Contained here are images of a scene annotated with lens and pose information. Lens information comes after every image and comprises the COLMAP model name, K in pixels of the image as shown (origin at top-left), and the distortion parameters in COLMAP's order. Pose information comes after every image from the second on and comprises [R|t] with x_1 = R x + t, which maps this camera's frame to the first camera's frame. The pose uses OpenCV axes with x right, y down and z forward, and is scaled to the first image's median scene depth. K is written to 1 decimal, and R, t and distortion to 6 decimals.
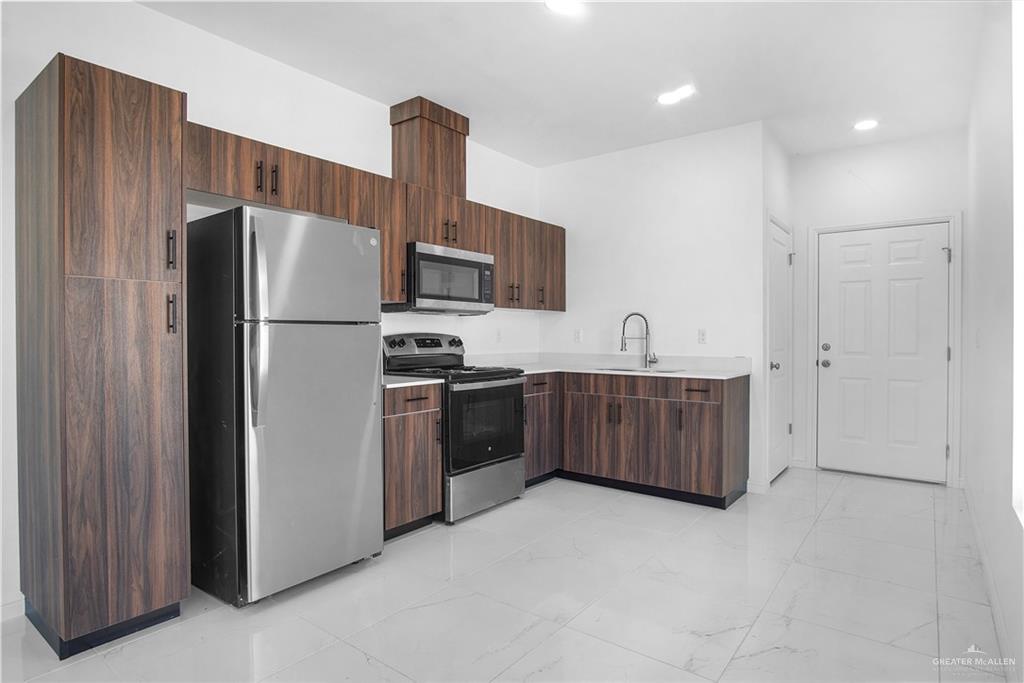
lens RADIAL K [[554.0, 0, 519.4], [0, 554.0, 338.8], [0, 0, 1]] dist [-0.001815, -0.000306]
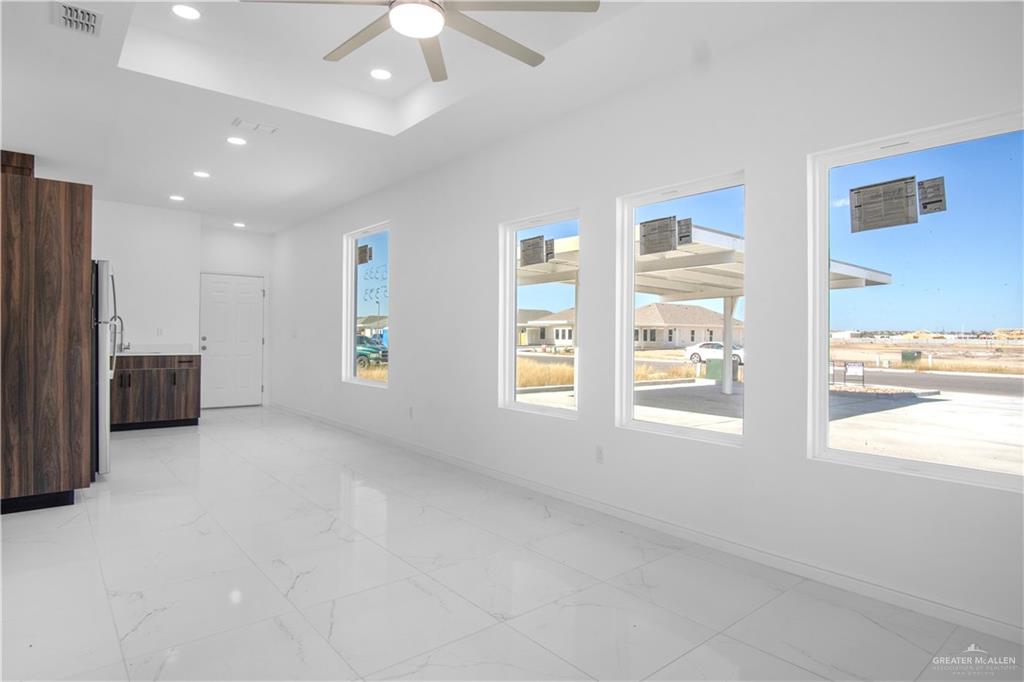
lens RADIAL K [[554.0, 0, 519.4], [0, 554.0, 338.3], [0, 0, 1]] dist [-0.001815, -0.000306]
pose [[0.234065, -0.003986, 0.972213, -1.142636], [-0.000140, 0.999991, 0.004134, 0.008456], [-0.972221, -0.001104, 0.234062, -0.470093]]
